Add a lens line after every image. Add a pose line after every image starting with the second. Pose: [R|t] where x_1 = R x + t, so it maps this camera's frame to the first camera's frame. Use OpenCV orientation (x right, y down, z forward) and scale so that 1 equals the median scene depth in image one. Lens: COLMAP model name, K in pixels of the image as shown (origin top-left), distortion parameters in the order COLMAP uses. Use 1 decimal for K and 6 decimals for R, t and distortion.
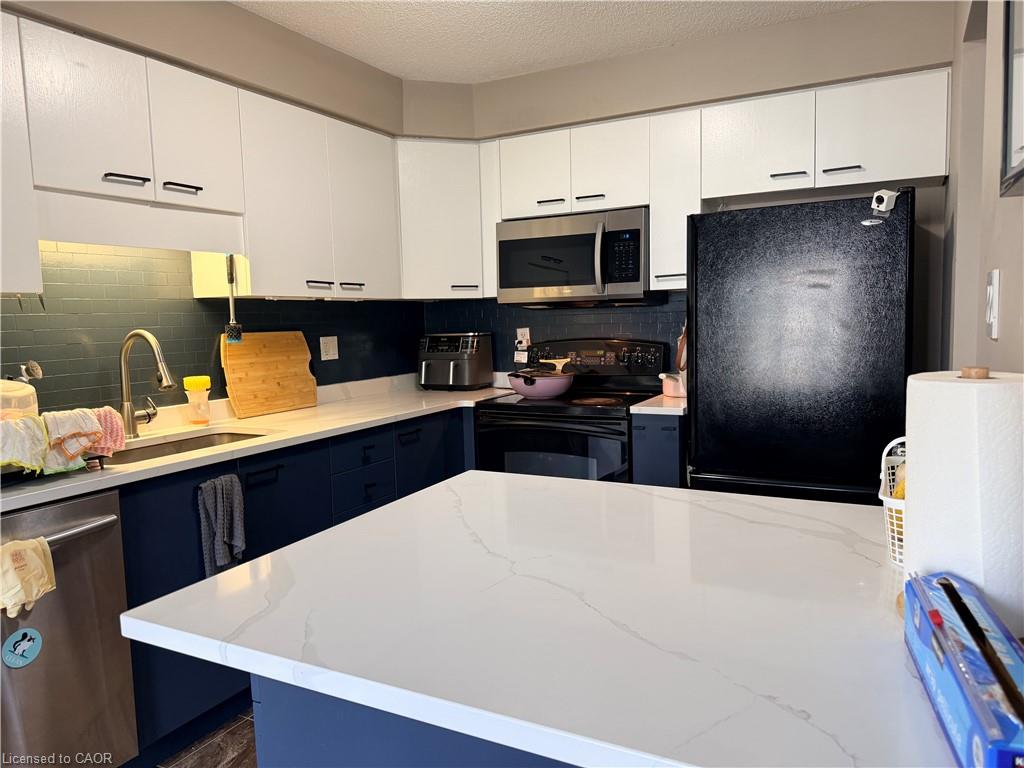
lens RADIAL K [[722.0, 0, 512.0], [0, 722.0, 384.0], [0, 0, 1]] dist [0.133007, -0.224725]
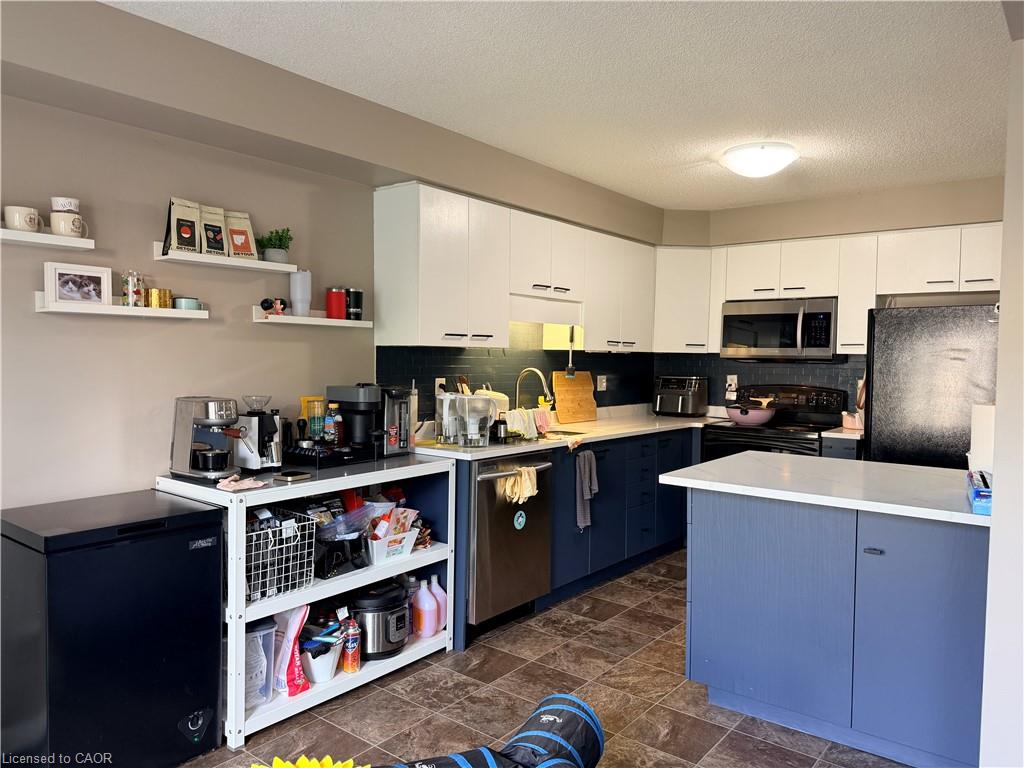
lens RADIAL K [[722.0, 0, 512.0], [0, 722.0, 384.0], [0, 0, 1]] dist [0.133007, -0.224725]
pose [[0.982438, 0.048835, -0.180088, -0.177608], [-0.058595, 0.997065, -0.049277, 0.040581], [0.177153, 0.058964, 0.982415, -0.545586]]
